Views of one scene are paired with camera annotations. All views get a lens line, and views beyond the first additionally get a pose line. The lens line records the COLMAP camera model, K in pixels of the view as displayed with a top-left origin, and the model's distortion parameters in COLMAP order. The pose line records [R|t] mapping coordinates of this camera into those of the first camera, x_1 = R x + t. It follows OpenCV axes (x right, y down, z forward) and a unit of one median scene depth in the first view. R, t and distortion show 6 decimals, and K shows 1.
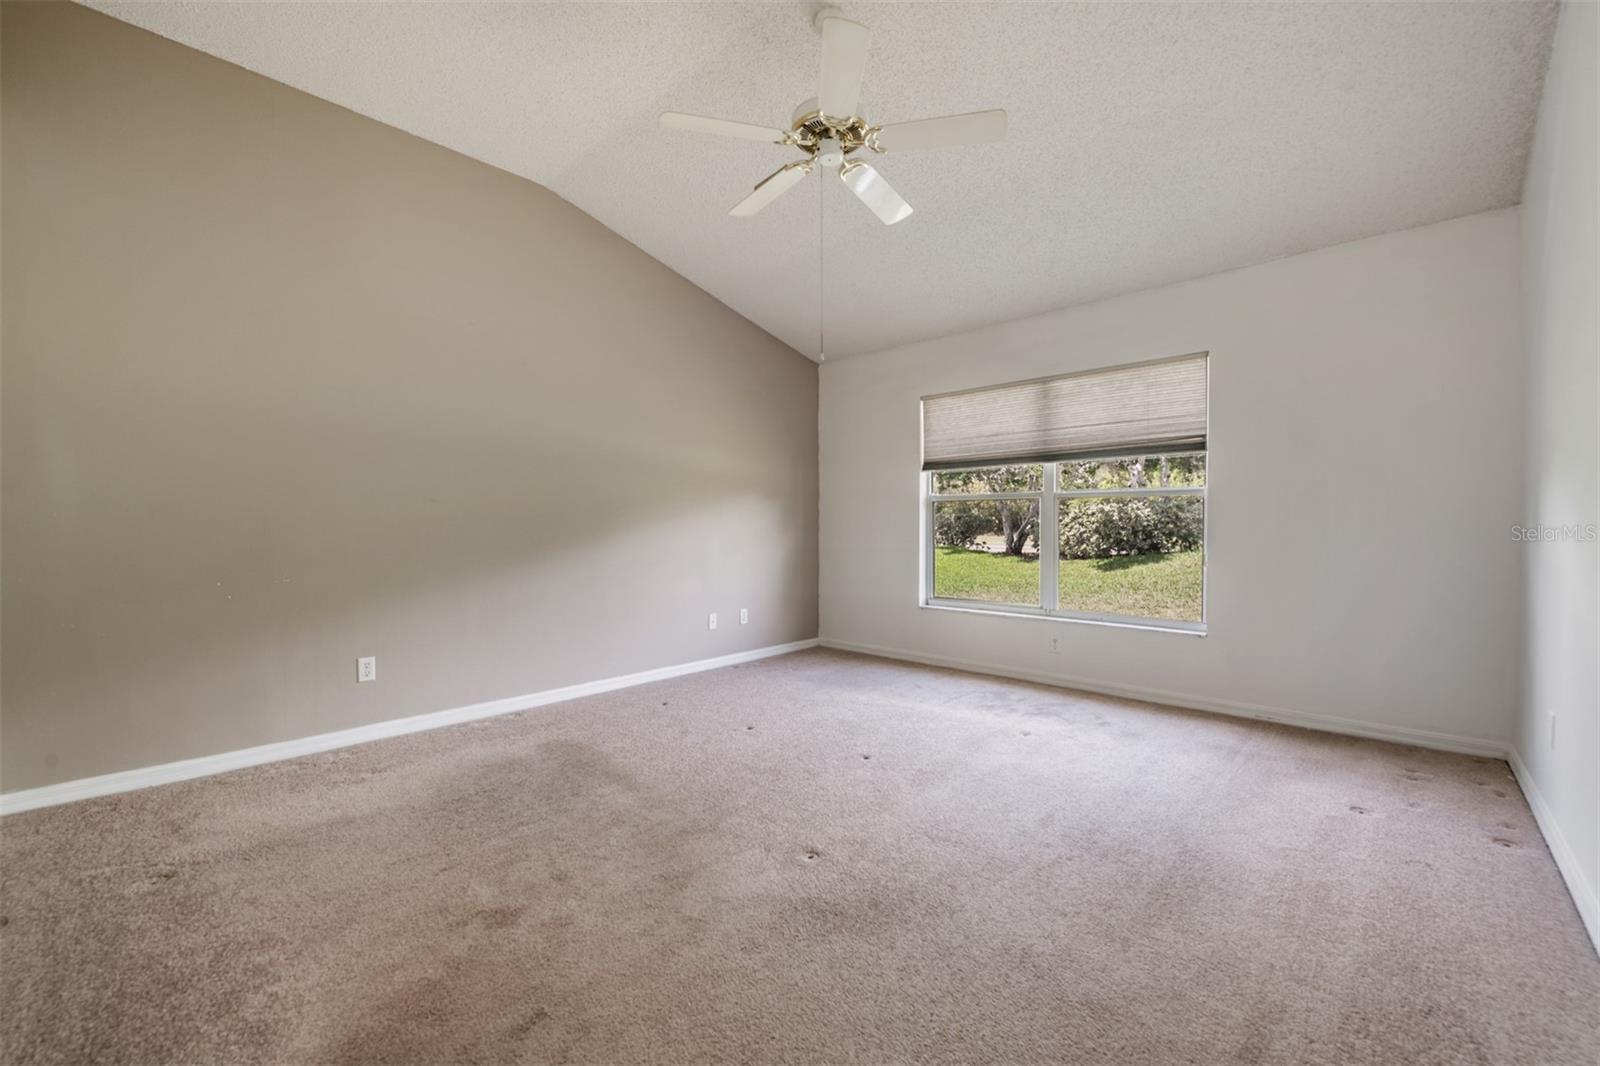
lens RADIAL K [[630.0, 0, 792.4], [0, 630.0, 521.5], [0, 0, 1]] dist [-0.010314, -0.001784]
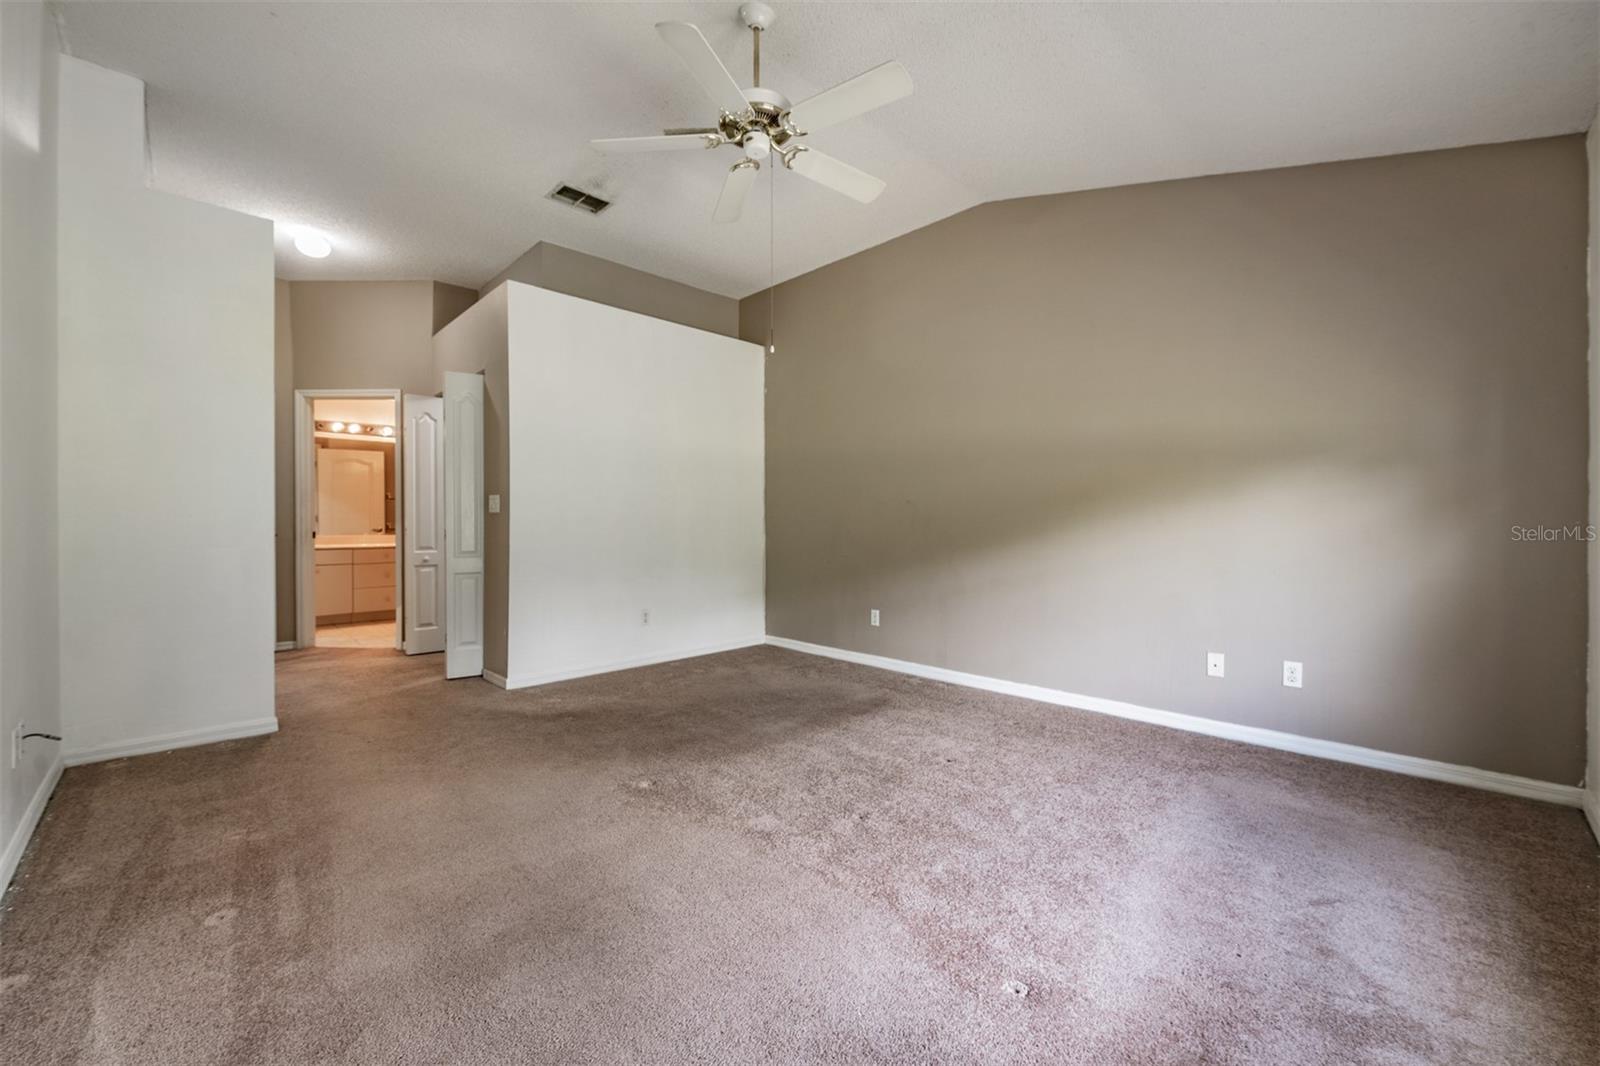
lens RADIAL K [[630.0, 0, 792.9], [0, 630.0, 538.1], [0, 0, 1]] dist [-0.010314, -0.001784]
pose [[-0.040969, 0.027051, -0.998794, 0.625769], [0.008626, 0.999606, 0.026719, 0.004078], [0.999123, -0.007521, -0.041186, 0.668223]]
